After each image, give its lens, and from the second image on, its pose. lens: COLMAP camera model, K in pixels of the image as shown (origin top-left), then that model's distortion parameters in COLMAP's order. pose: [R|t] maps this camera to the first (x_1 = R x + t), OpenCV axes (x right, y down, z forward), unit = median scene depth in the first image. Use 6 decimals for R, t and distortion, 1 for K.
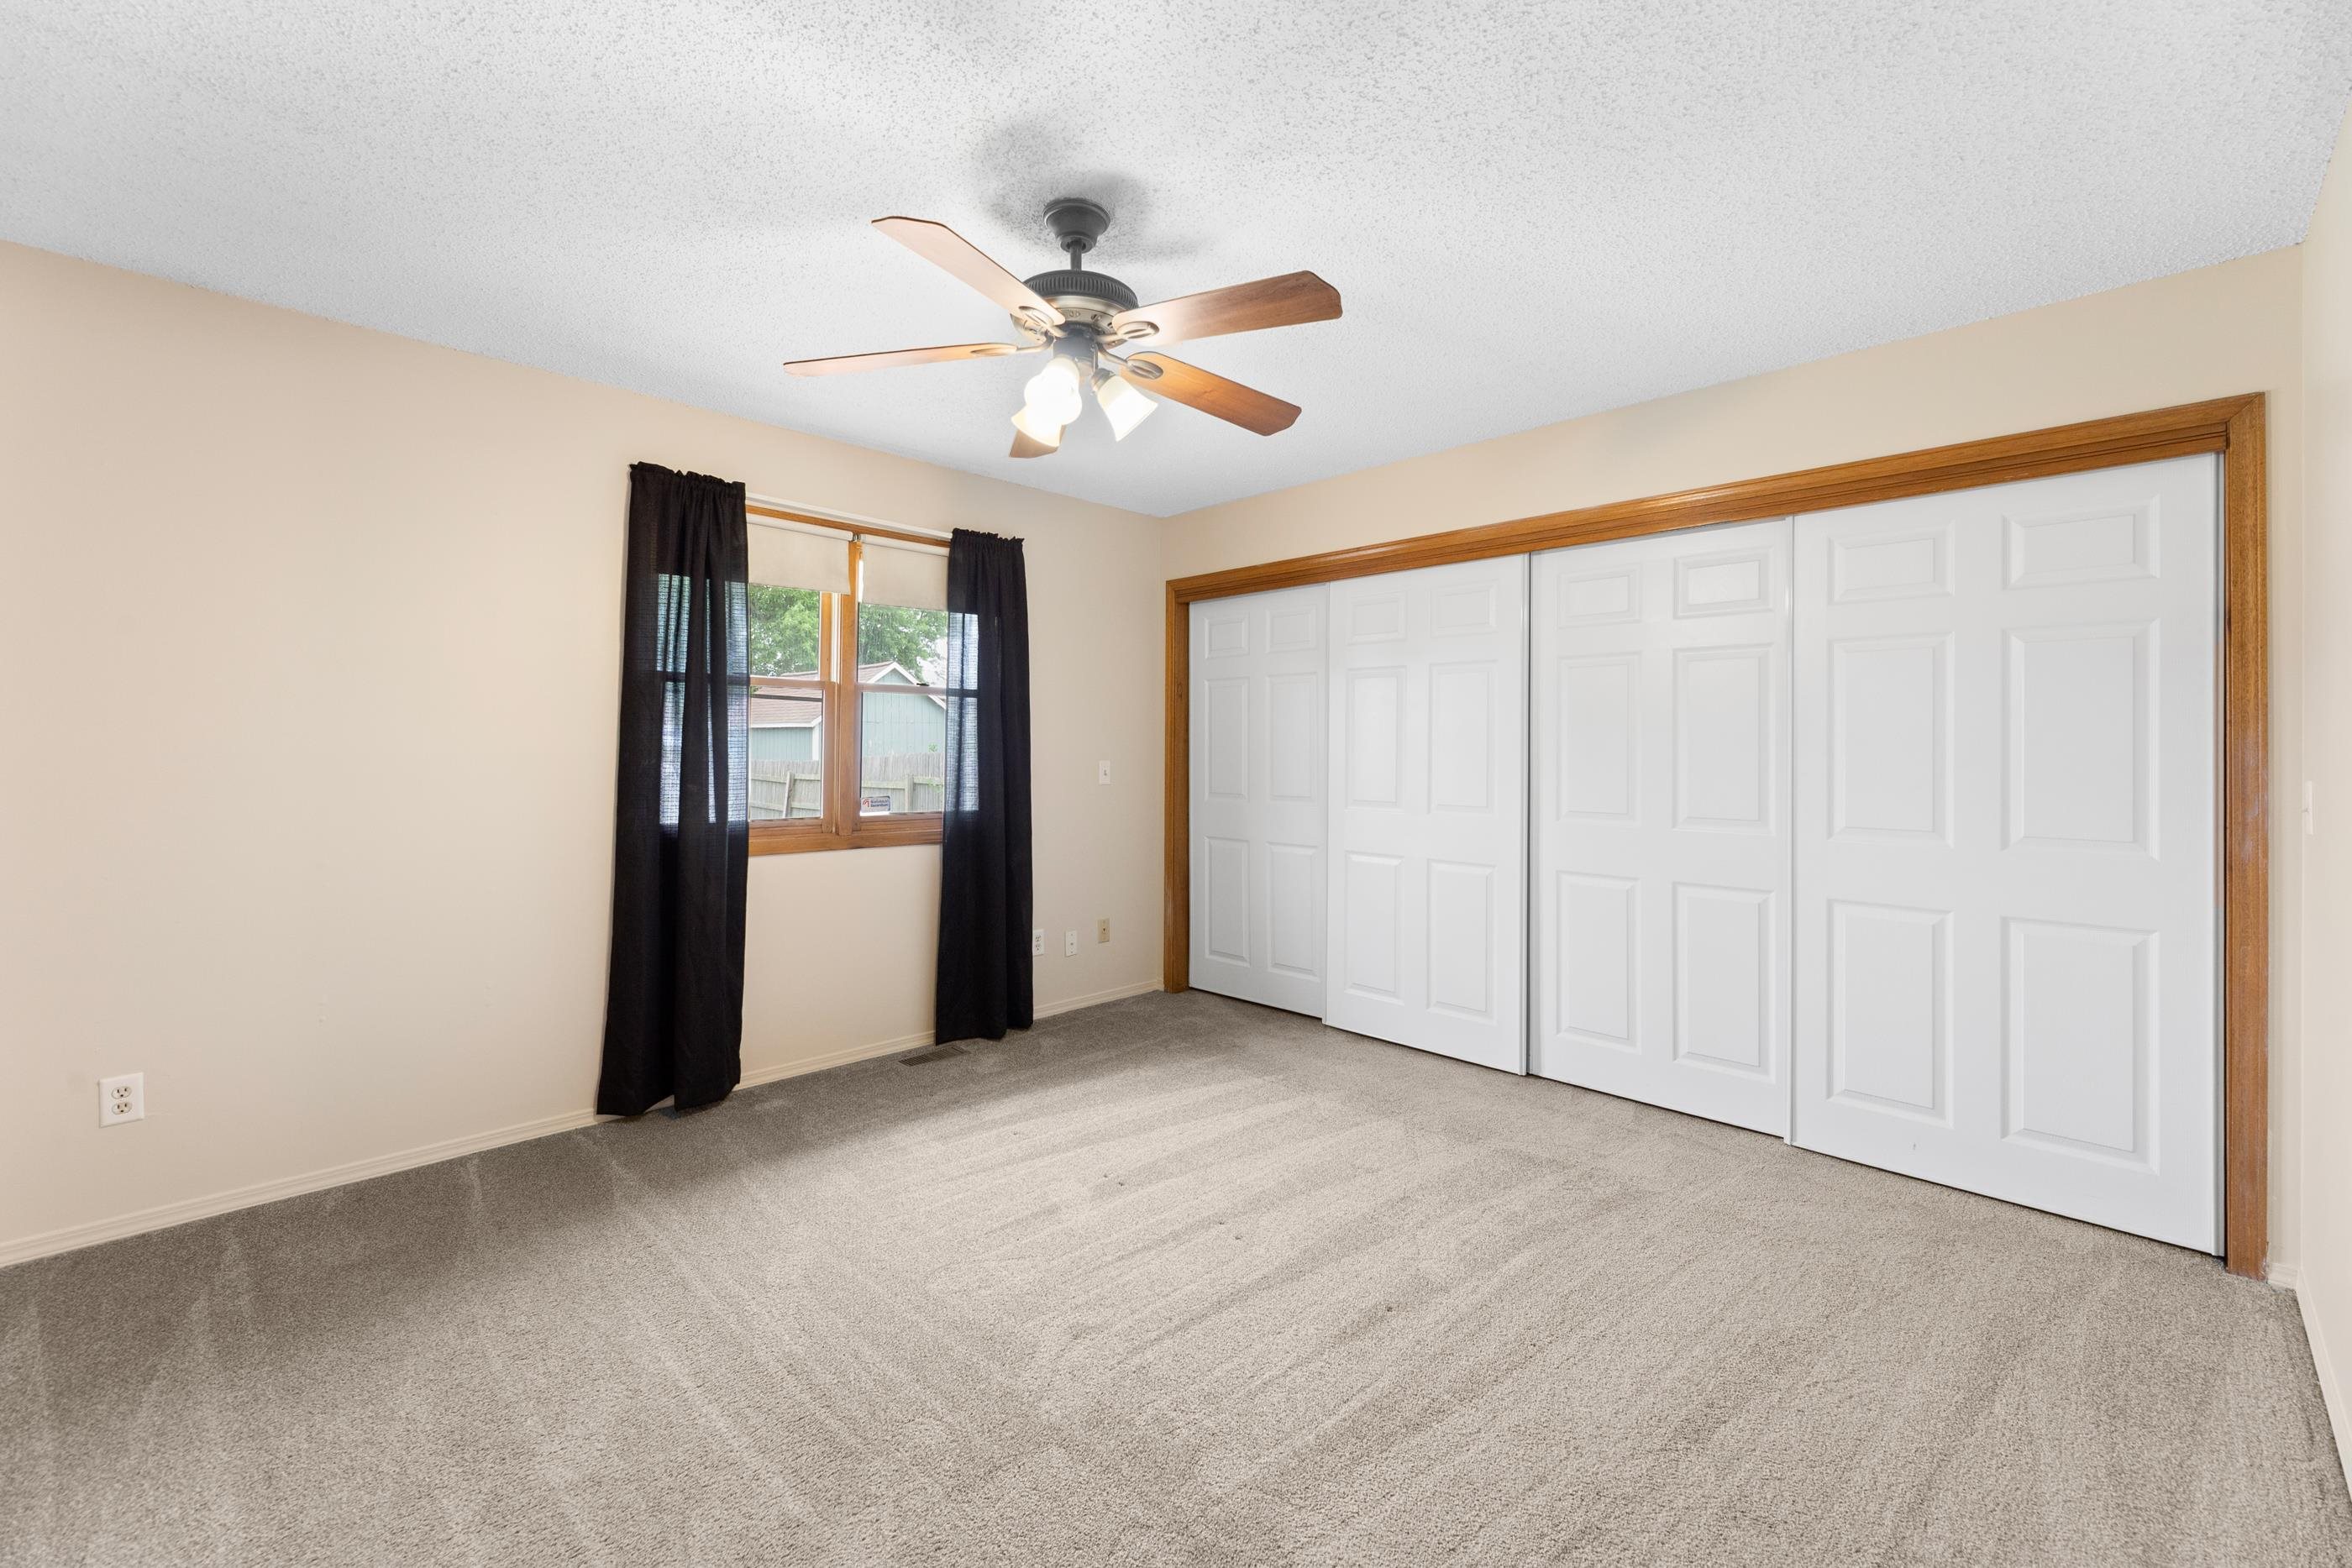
lens RADIAL K [[964.1, 0, 1187.3], [0, 964.1, 758.5], [0, 0, 1]] dist [0.000300, -0.000064]
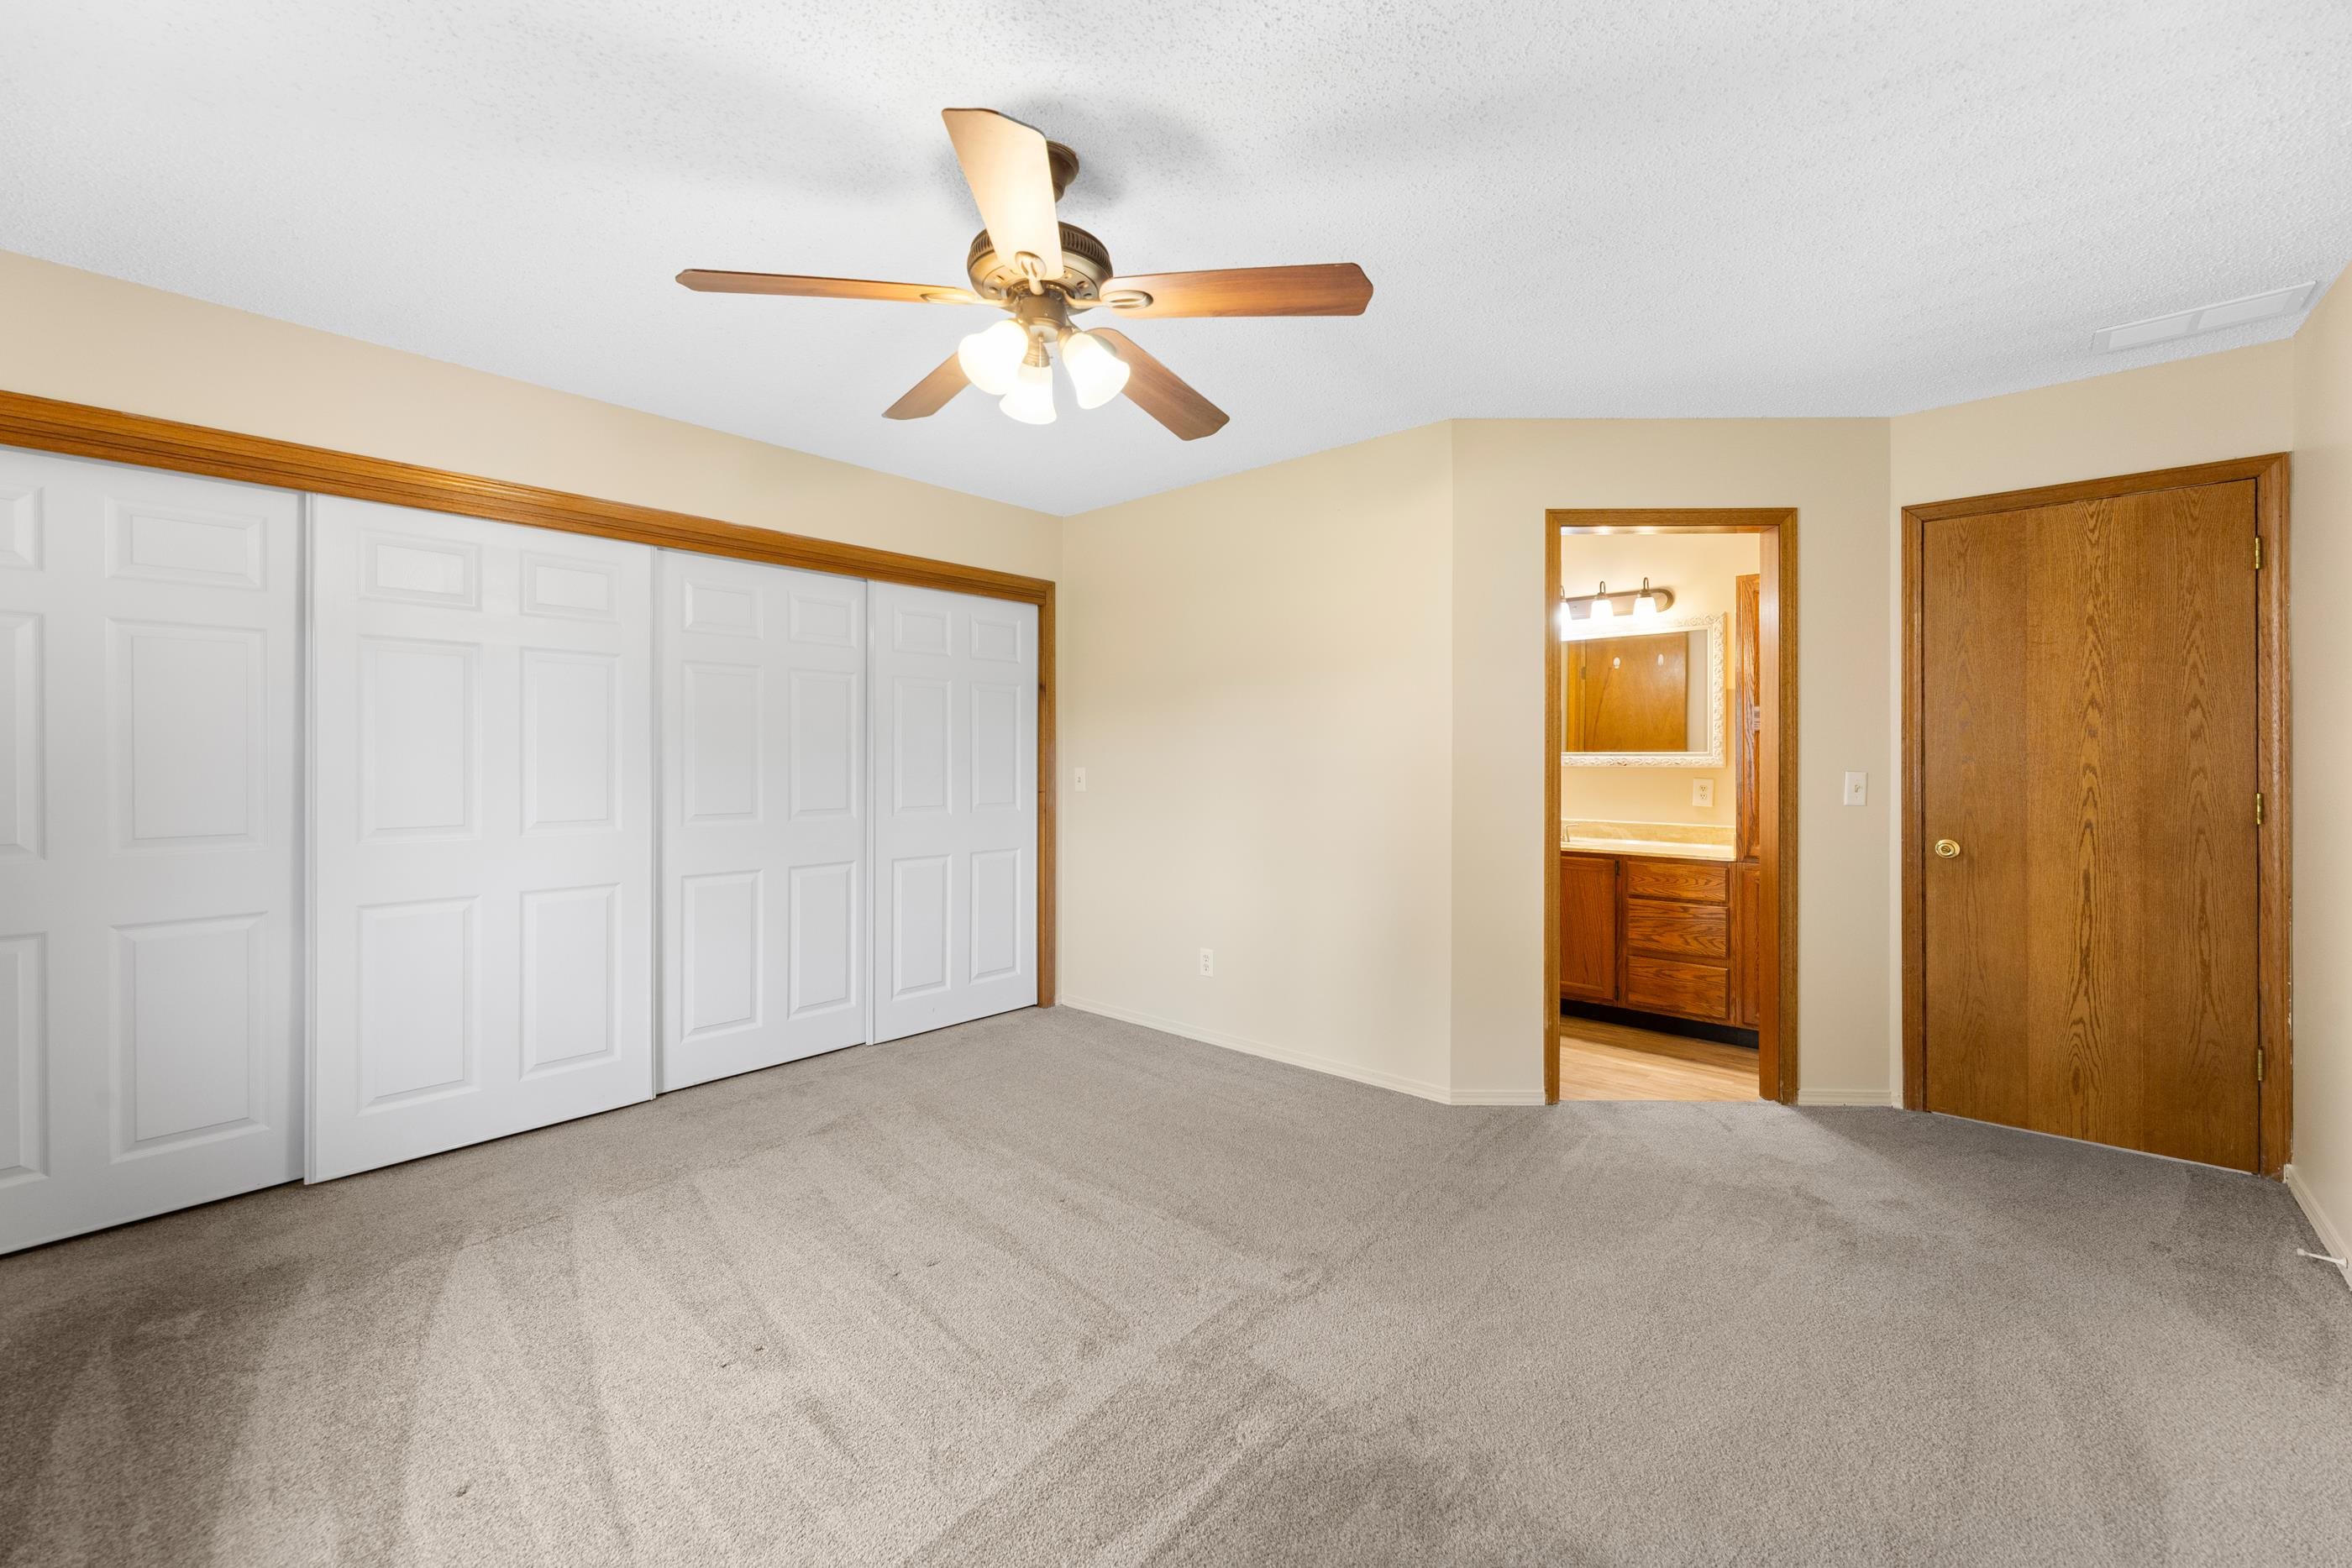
lens RADIAL K [[951.9, 0, 1161.5], [0, 951.9, 763.1], [0, 0, 1]] dist [0.000288, 0.000073]
pose [[-0.051073, -0.015261, 0.998578, -0.713818], [0.008031, 0.999845, 0.015691, -0.012963], [-0.998663, 0.008821, -0.050942, 0.646545]]
